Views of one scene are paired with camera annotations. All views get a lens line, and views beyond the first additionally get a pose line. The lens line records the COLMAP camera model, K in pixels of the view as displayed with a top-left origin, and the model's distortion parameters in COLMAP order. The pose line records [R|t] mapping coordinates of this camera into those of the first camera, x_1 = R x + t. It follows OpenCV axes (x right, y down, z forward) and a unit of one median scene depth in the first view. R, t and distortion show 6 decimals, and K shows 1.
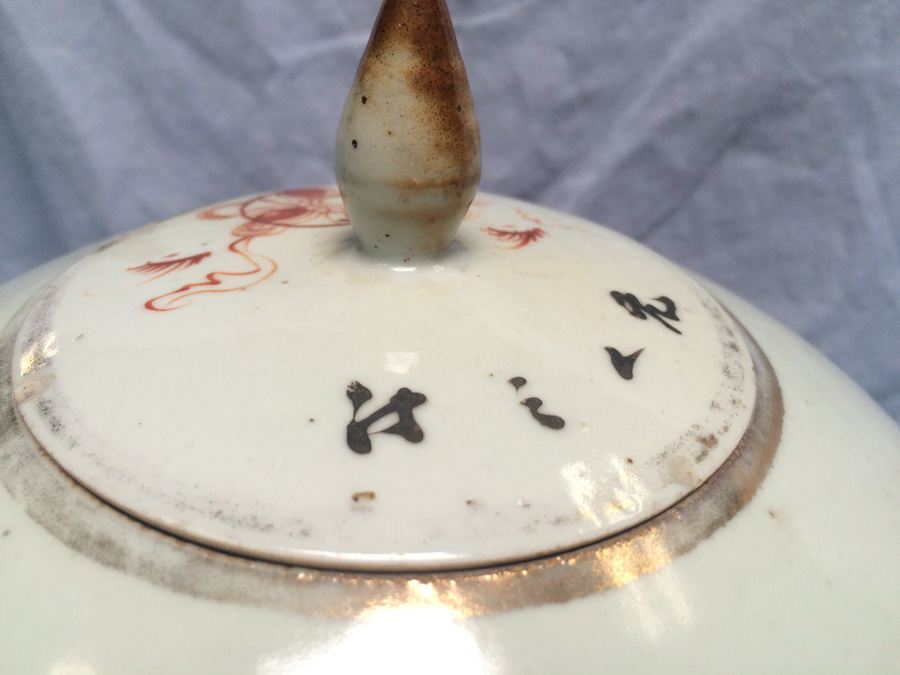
lens RADIAL K [[788.4, 0, 450.0], [0, 788.4, 337.5], [0, 0, 1]] dist [0.071846, -0.118858]
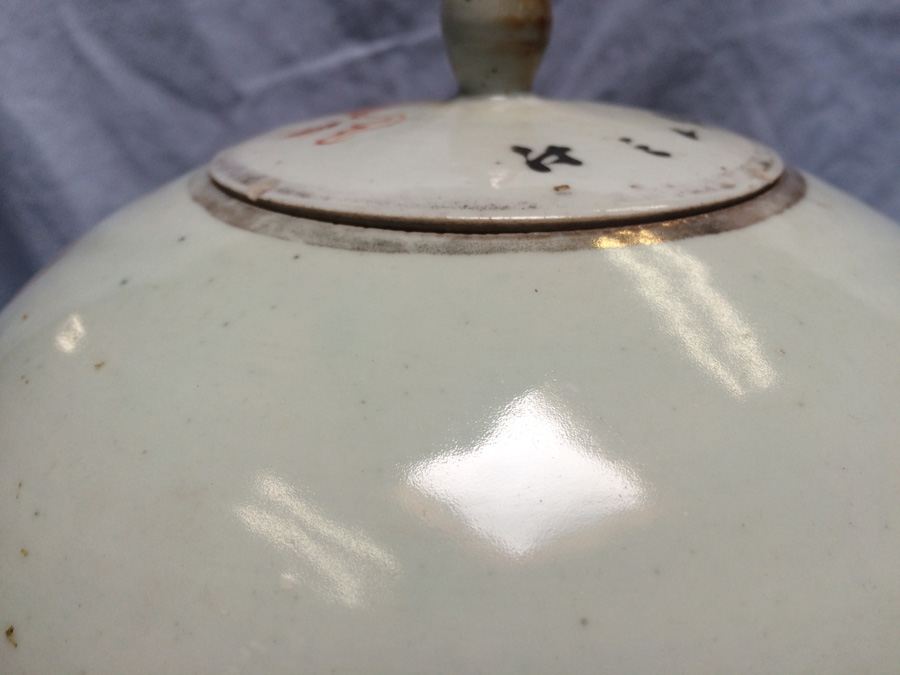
lens RADIAL K [[788.4, 0, 450.0], [0, 788.4, 337.5], [0, 0, 1]] dist [0.071846, -0.118858]
pose [[0.979013, -0.146822, 0.141339, -0.163941], [0.162328, 0.981110, -0.105231, 0.175734], [-0.123219, 0.125966, 0.984352, -0.091537]]
